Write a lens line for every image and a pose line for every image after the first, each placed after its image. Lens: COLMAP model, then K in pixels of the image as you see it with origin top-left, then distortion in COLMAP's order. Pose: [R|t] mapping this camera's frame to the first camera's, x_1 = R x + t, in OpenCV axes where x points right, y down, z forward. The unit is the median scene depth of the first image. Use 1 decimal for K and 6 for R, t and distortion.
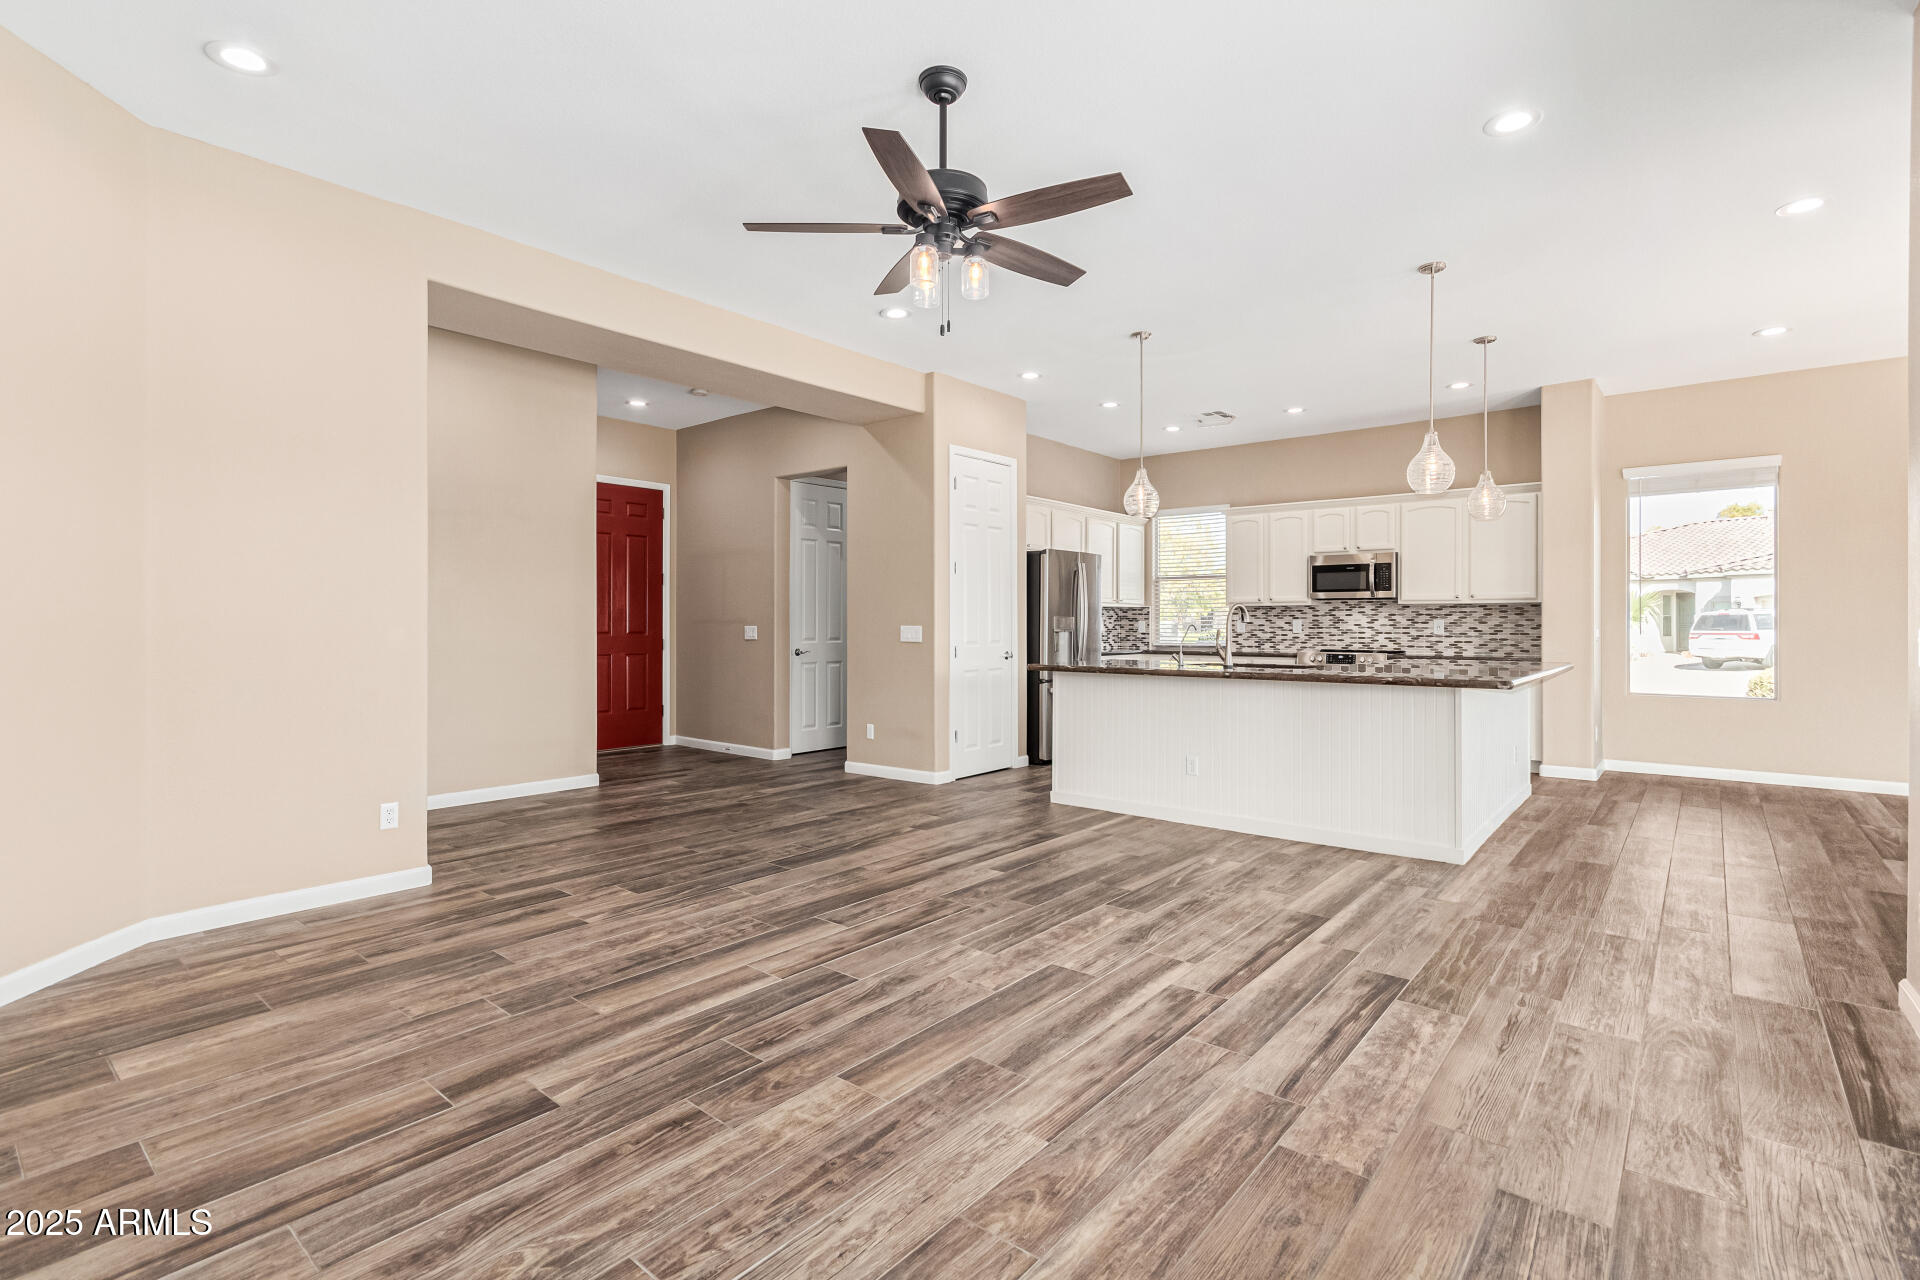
lens RADIAL K [[884.4, 0, 987.9], [0, 884.4, 619.9], [0, 0, 1]] dist [0.002163, -0.000867]
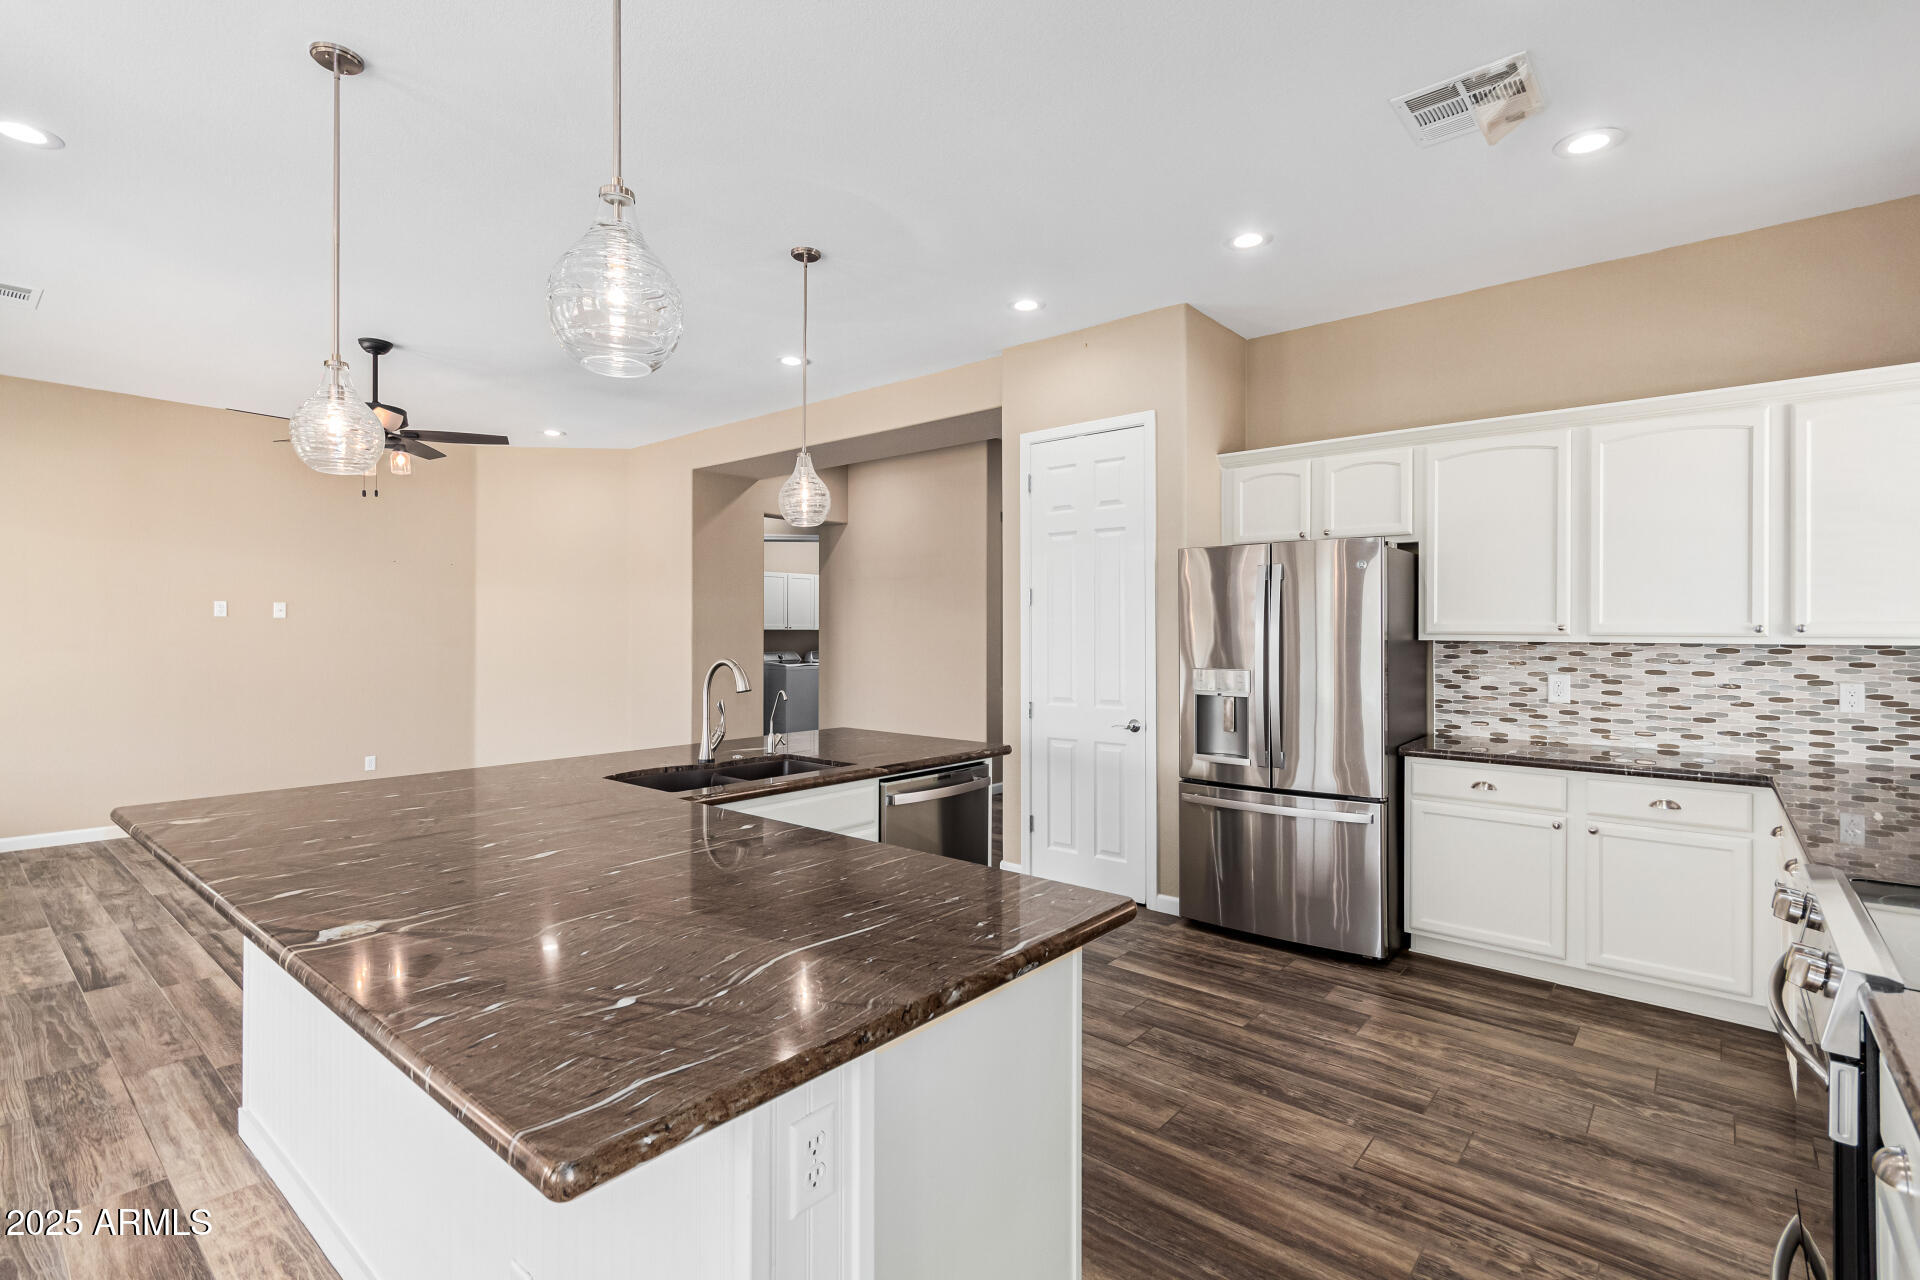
lens RADIAL K [[884.4, 0, 955.9], [0, 884.4, 636.9], [0, 0, 1]] dist [0.002163, -0.000867]
pose [[-0.020028, 0.005868, -0.999782, 0.558788], [0.003422, 0.999977, 0.005800, -0.023896], [0.999794, -0.003305, -0.020048, 0.749789]]
